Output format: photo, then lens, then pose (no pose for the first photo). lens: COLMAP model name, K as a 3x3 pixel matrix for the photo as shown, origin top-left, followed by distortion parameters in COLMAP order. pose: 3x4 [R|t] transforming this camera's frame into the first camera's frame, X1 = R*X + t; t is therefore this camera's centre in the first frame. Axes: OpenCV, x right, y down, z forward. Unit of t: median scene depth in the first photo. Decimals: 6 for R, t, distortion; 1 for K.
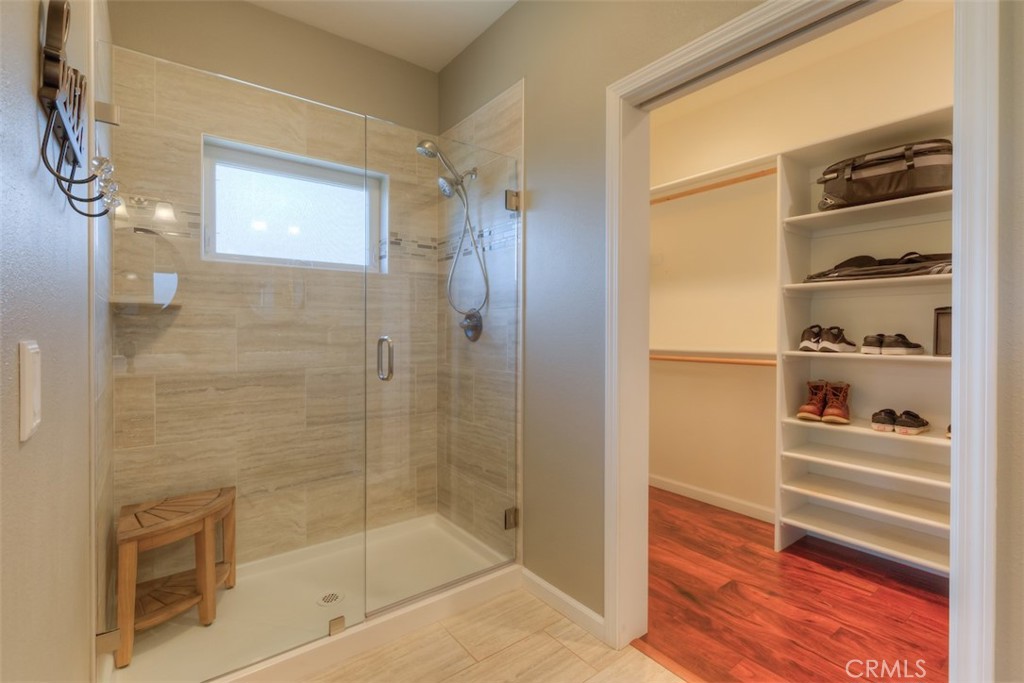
lens RADIAL K [[454.6, 0, 516.7], [0, 454.6, 336.0], [0, 0, 1]] dist [-0.004362, -0.000866]
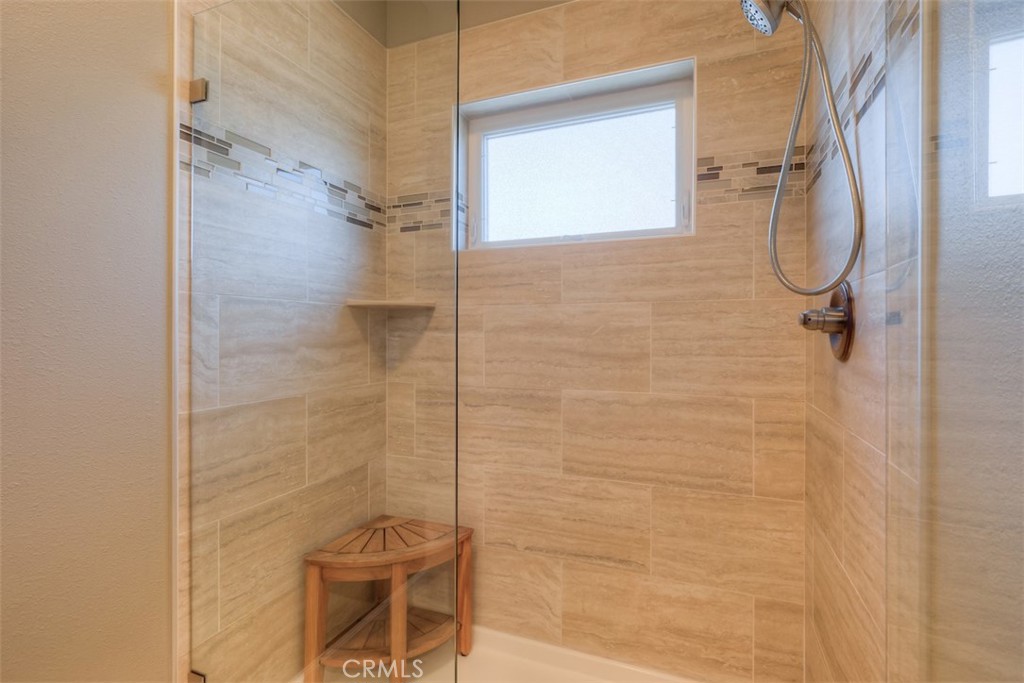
lens RADIAL K [[454.6, 0, 514.2], [0, 454.6, 341.7], [0, 0, 1]] dist [-0.004362, -0.000866]
pose [[0.531775, 0.001298, -0.846885, 0.087046], [-0.017753, 0.999796, -0.009615, 0.007505], [0.846700, 0.020147, 0.531690, 0.586049]]
